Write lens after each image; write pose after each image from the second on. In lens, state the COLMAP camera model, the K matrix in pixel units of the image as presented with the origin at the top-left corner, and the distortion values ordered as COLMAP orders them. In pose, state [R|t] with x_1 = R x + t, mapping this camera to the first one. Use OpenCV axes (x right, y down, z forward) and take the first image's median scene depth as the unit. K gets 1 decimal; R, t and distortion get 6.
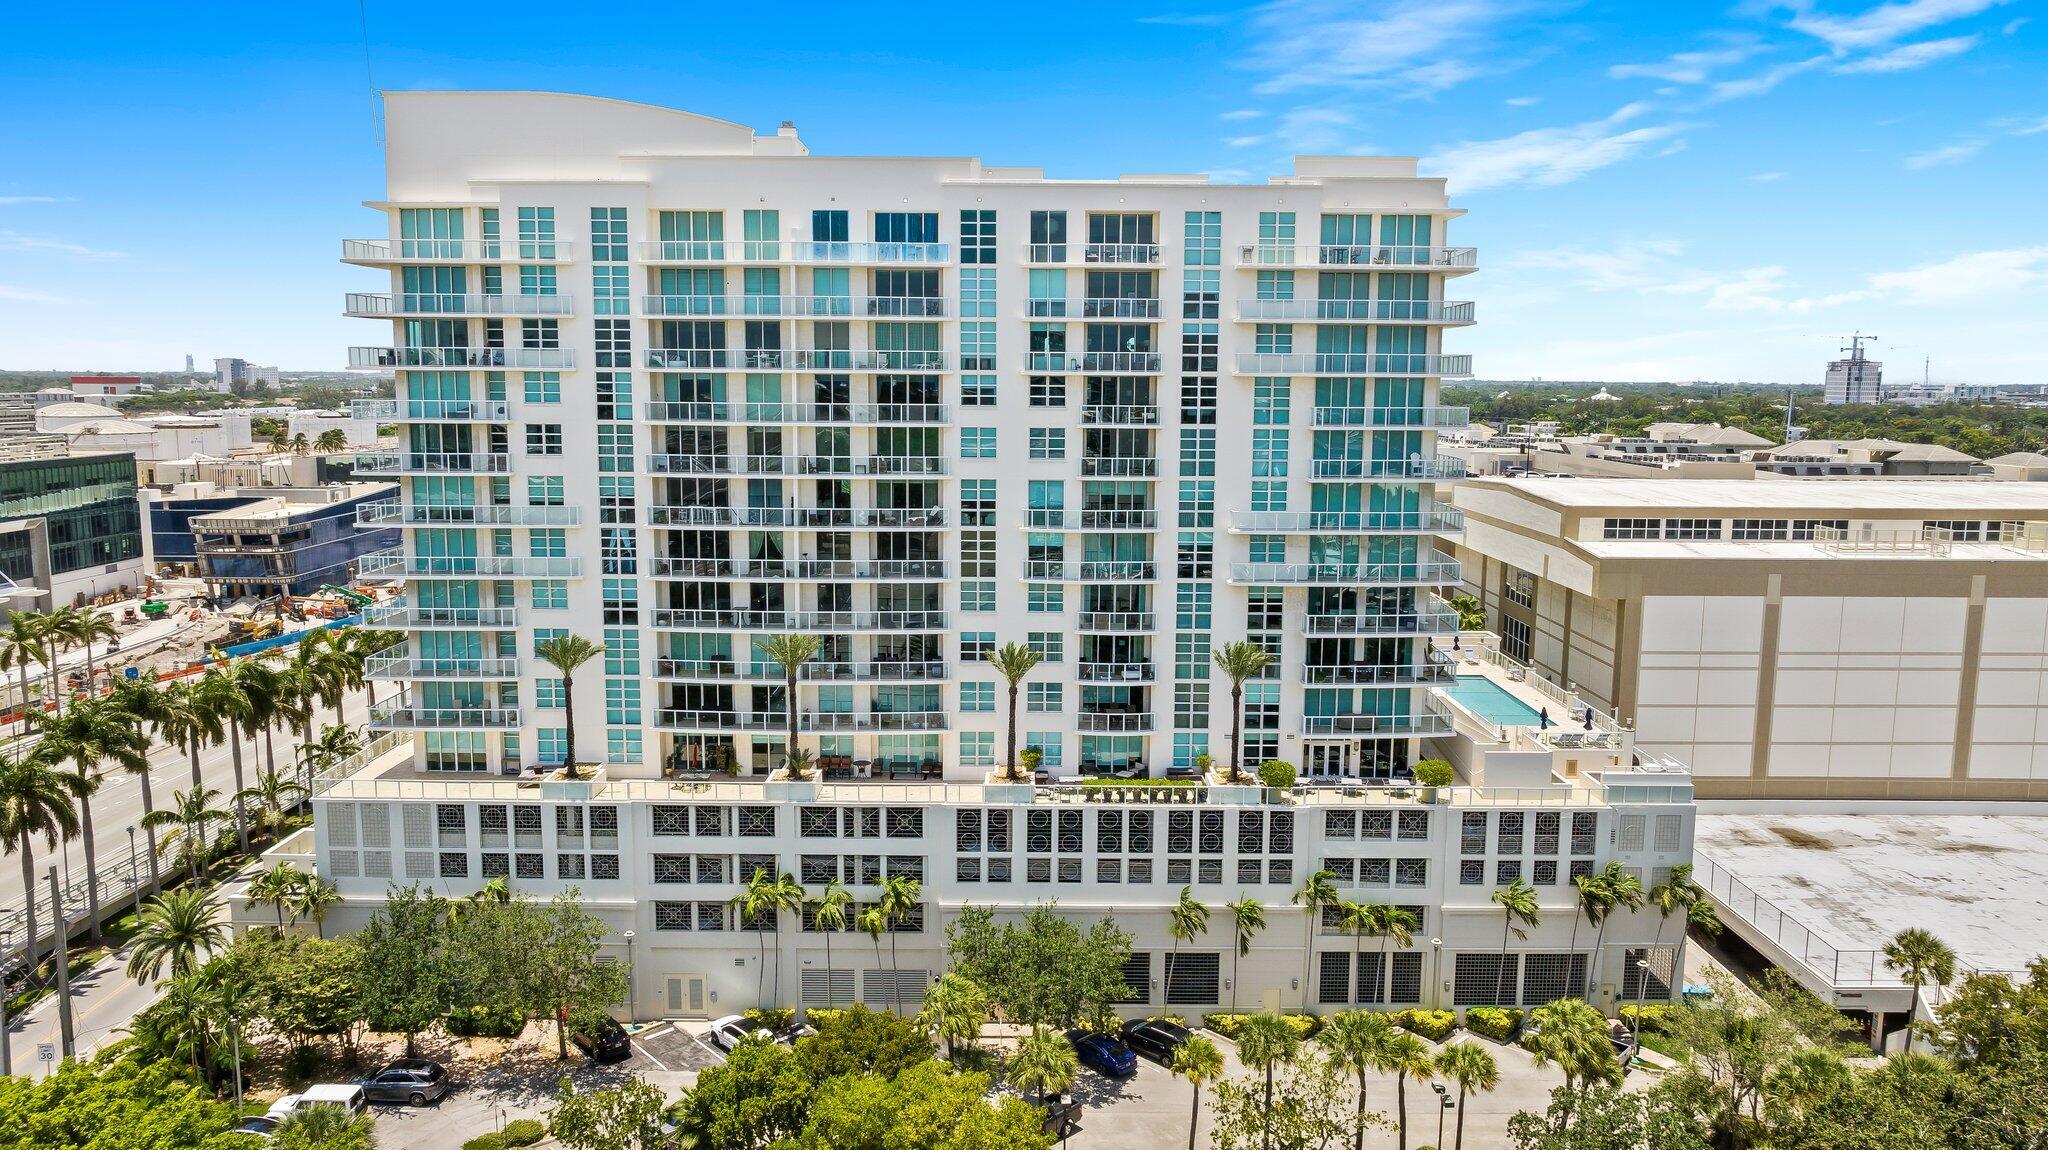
lens RADIAL K [[1428.5, 0, 1024.0], [0, 1428.5, 575.0], [0, 0, 1]] dist [-0.036940, 0.000104]
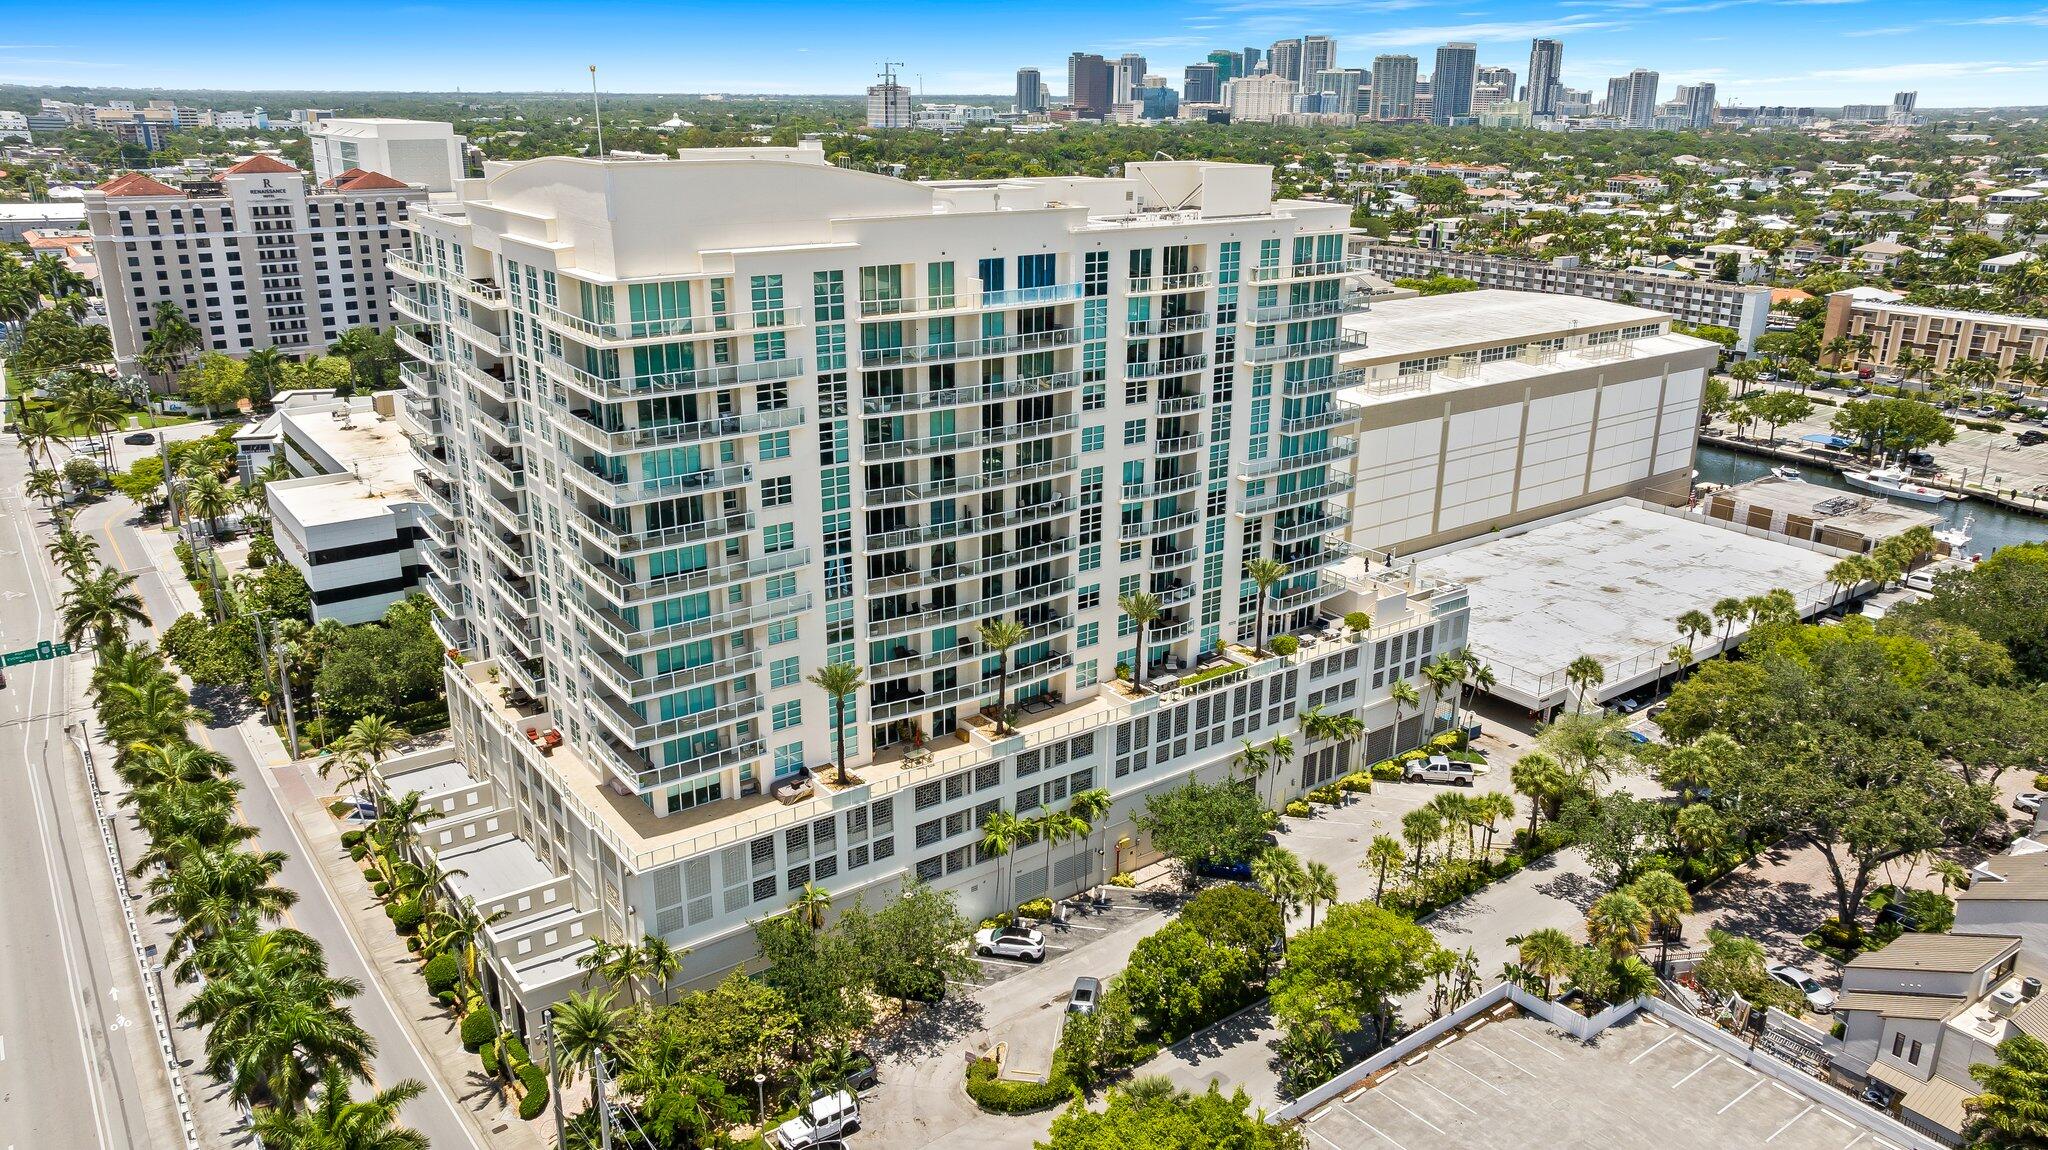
lens RADIAL K [[1430.1, 0, 1018.0], [0, 1430.1, 572.5], [0, 0, 1]] dist [-0.071565, 0.077557]
pose [[0.807335, -0.188919, 0.559034, -0.806712], [0.076985, 0.972990, 0.217632, -0.257099], [-0.585050, -0.132664, 0.800073, 0.033086]]
